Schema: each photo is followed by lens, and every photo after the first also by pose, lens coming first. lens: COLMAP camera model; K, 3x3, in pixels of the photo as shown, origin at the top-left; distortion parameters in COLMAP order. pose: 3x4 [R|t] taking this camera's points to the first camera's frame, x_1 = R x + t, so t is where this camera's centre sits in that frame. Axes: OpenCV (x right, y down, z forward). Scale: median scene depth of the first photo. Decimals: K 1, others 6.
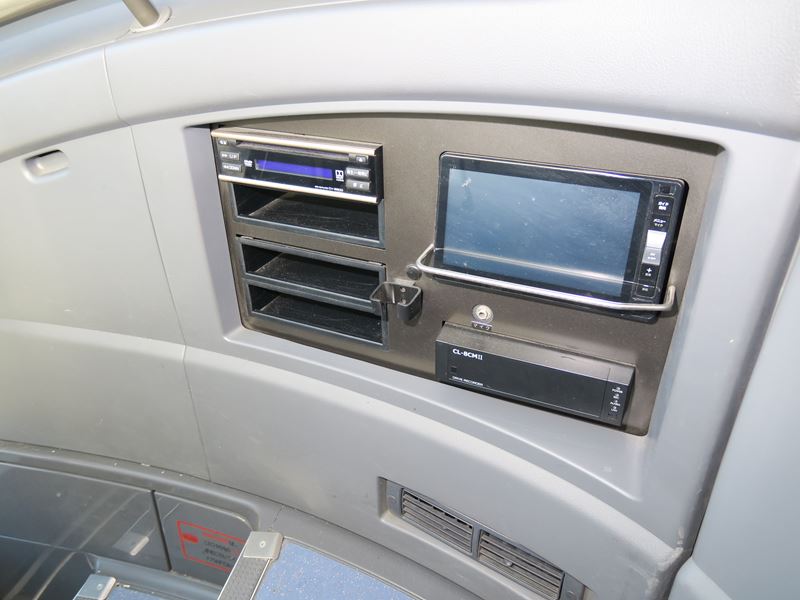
lens RADIAL K [[624.9, 0, 399.8], [0, 624.9, 297.1], [0, 0, 1]] dist [-0.019964, 0.015349]
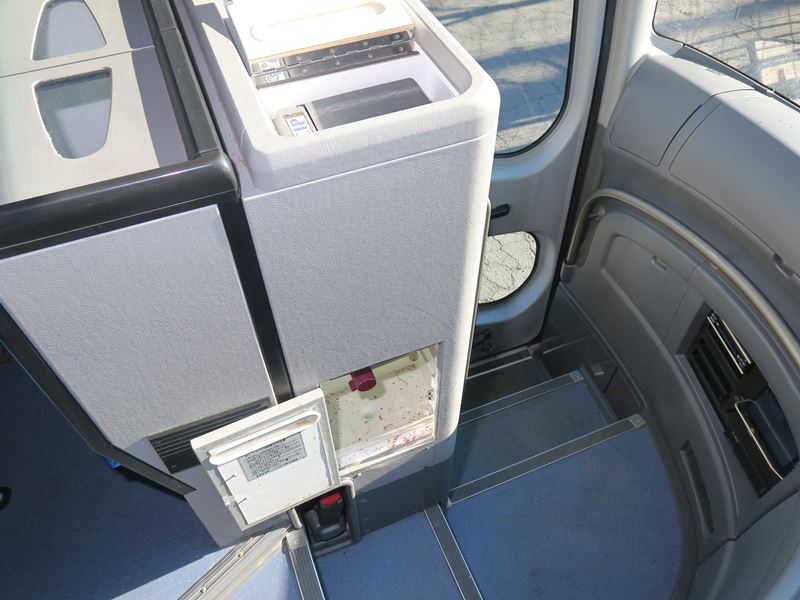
lens RADIAL K [[624.9, 0, 400.3], [0, 624.9, 298.6], [0, 0, 1]] dist [-0.019964, 0.015349]
pose [[0.557292, 0.638772, -0.530468, 0.259078], [-0.404962, 0.766838, 0.497962, -0.834911], [0.724867, -0.062691, 0.686030, -1.363458]]
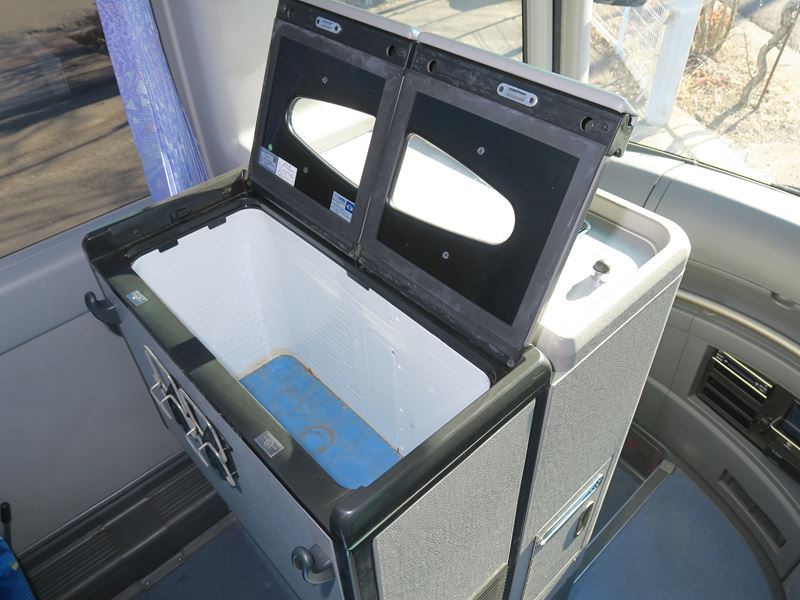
lens RADIAL K [[624.9, 0, 403.0], [0, 624.9, 295.5], [0, 0, 1]] dist [-0.019964, 0.015349]
pose [[0.809056, 0.374120, -0.453279, -0.207451], [-0.263603, 0.920298, 0.289076, -0.752012], [0.525301, -0.114393, 0.843192, -1.771363]]
